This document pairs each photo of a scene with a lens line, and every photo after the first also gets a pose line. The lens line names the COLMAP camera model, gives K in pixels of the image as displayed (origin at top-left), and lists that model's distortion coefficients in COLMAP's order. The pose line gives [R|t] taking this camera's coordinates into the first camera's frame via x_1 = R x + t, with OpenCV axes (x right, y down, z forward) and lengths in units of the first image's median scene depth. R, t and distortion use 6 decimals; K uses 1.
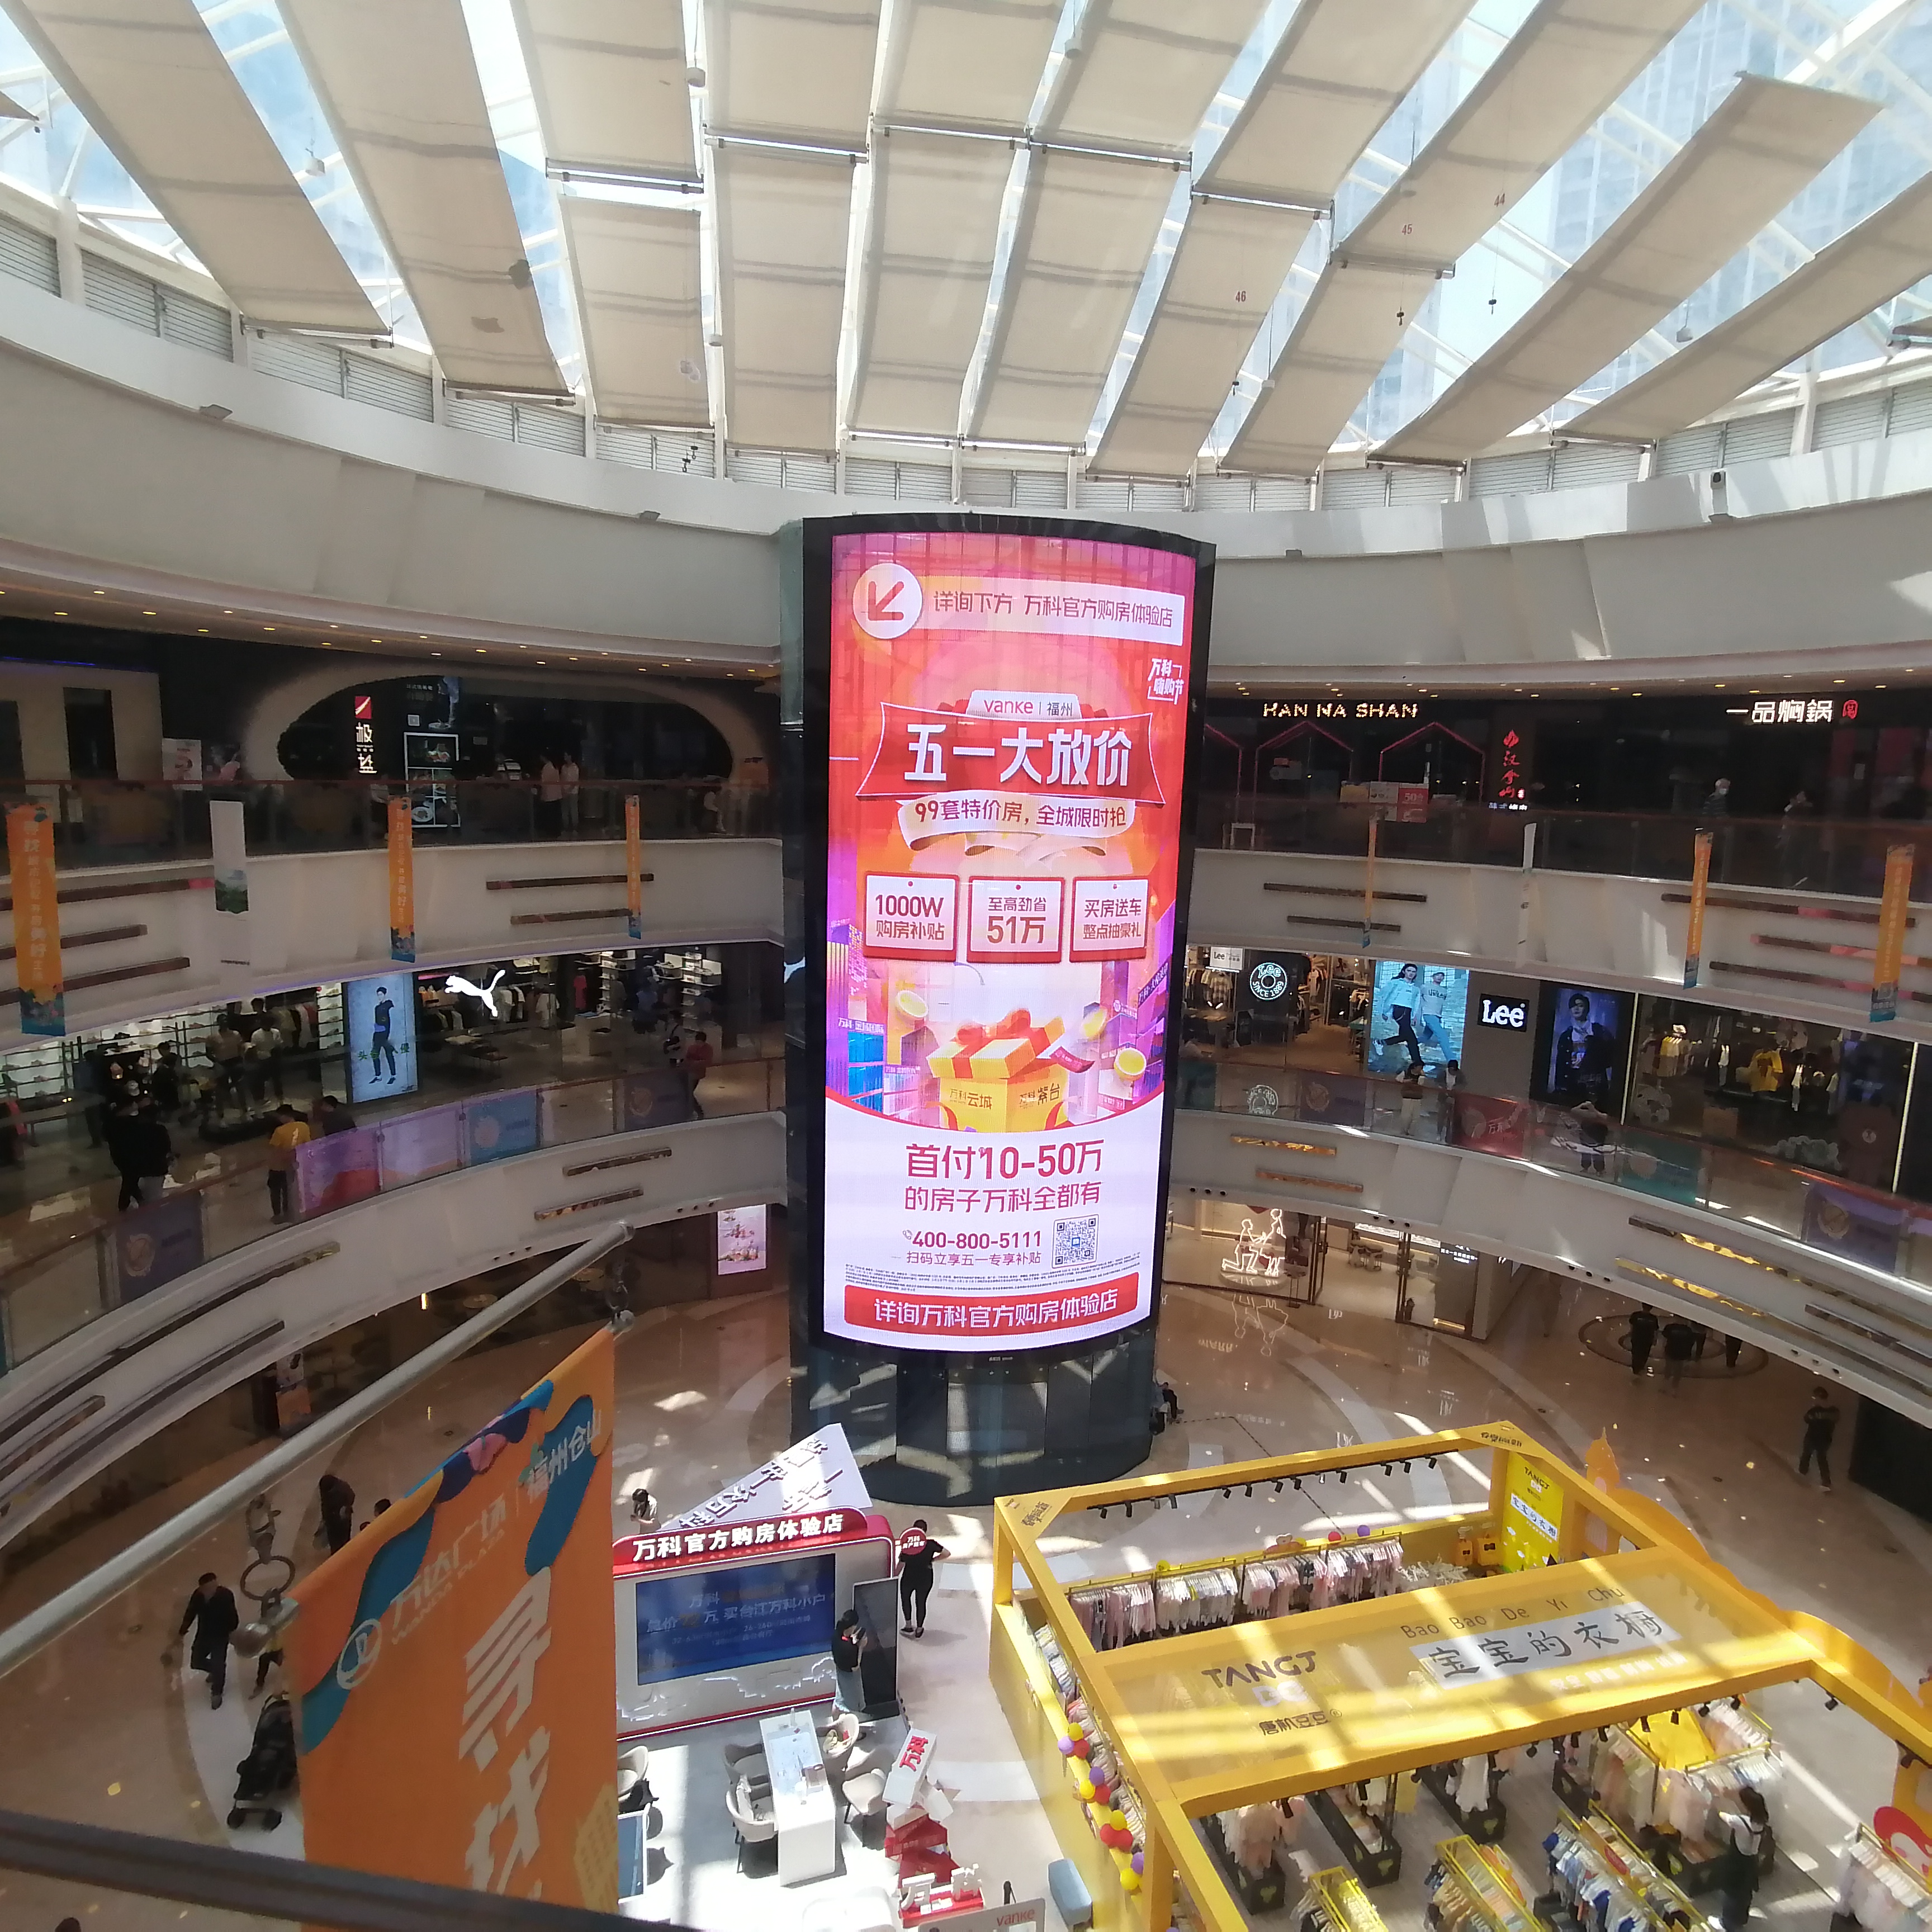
lens RADIAL K [[1262.4, 0, 966.0], [0, 1262.4, 966.0], [0, 0, 1]] dist [-0.038612, 0.054374]
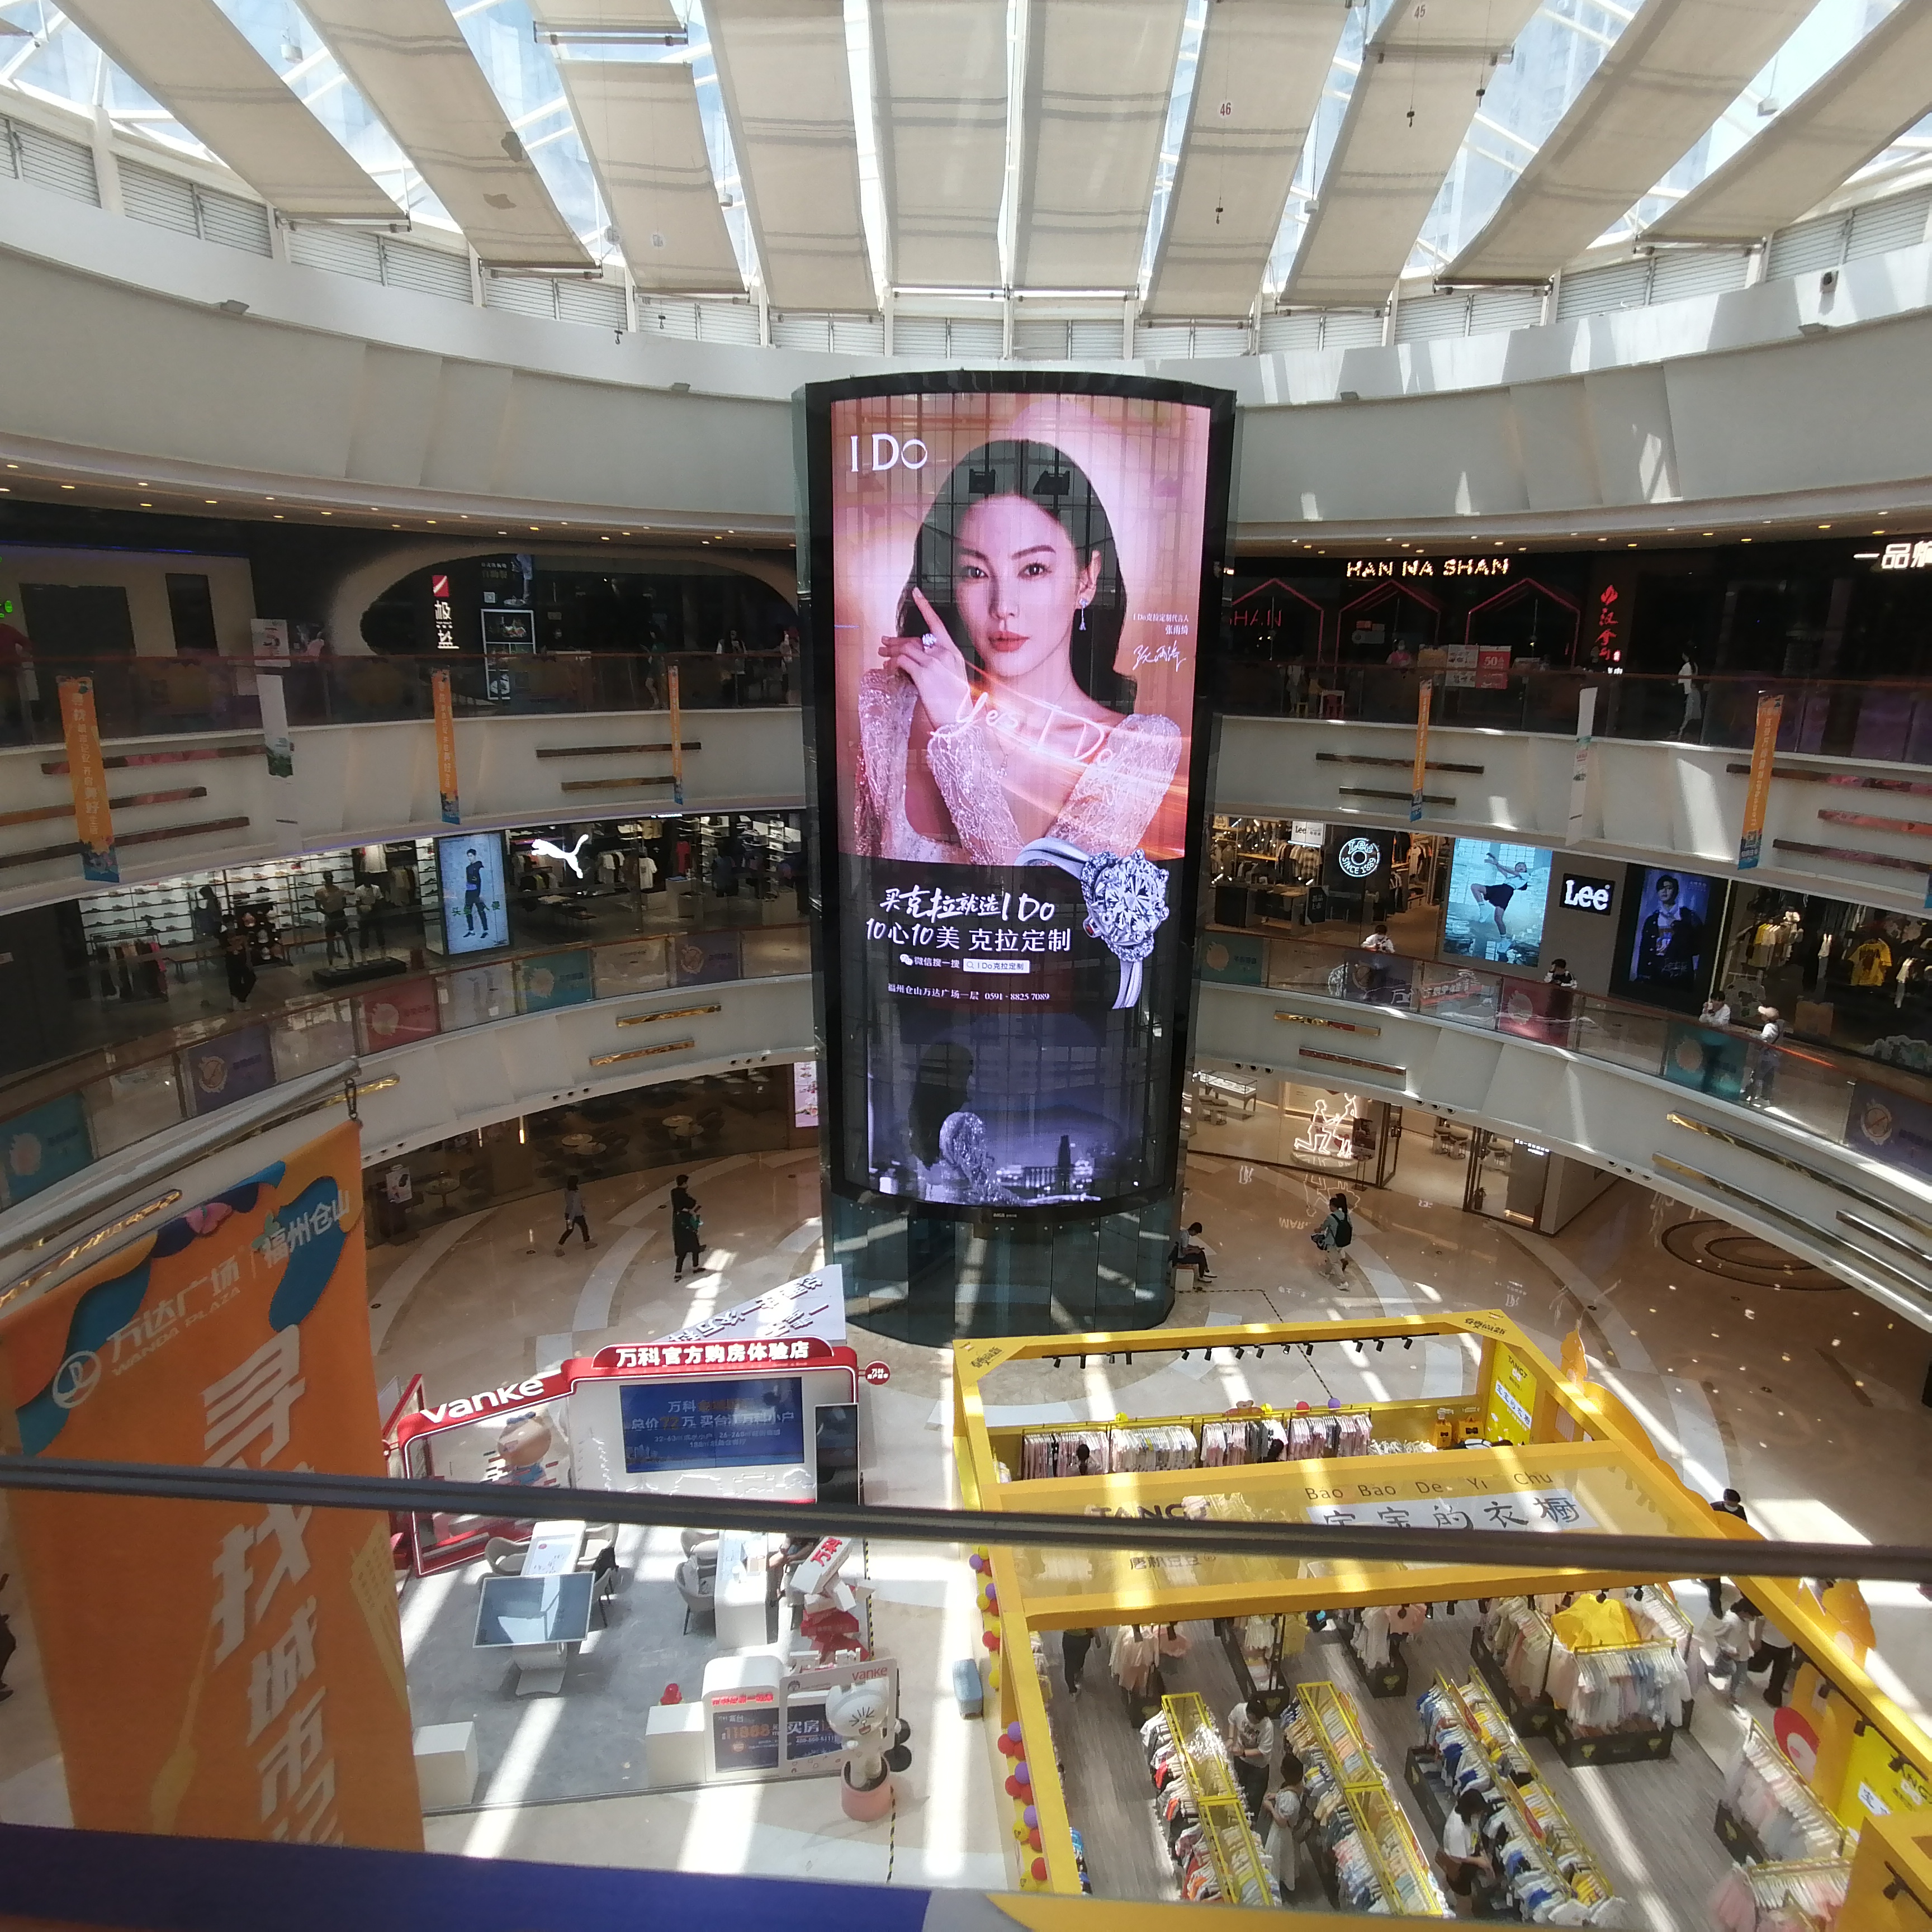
lens RADIAL K [[1262.4, 0, 966.0], [0, 1262.4, 966.0], [0, 0, 1]] dist [-0.038612, 0.054374]
pose [[0.985077, 0.030145, -0.169456, 0.153313], [-0.013399, 0.994986, 0.099108, 0.004515], [0.171594, -0.095359, 0.980542, -0.003836]]
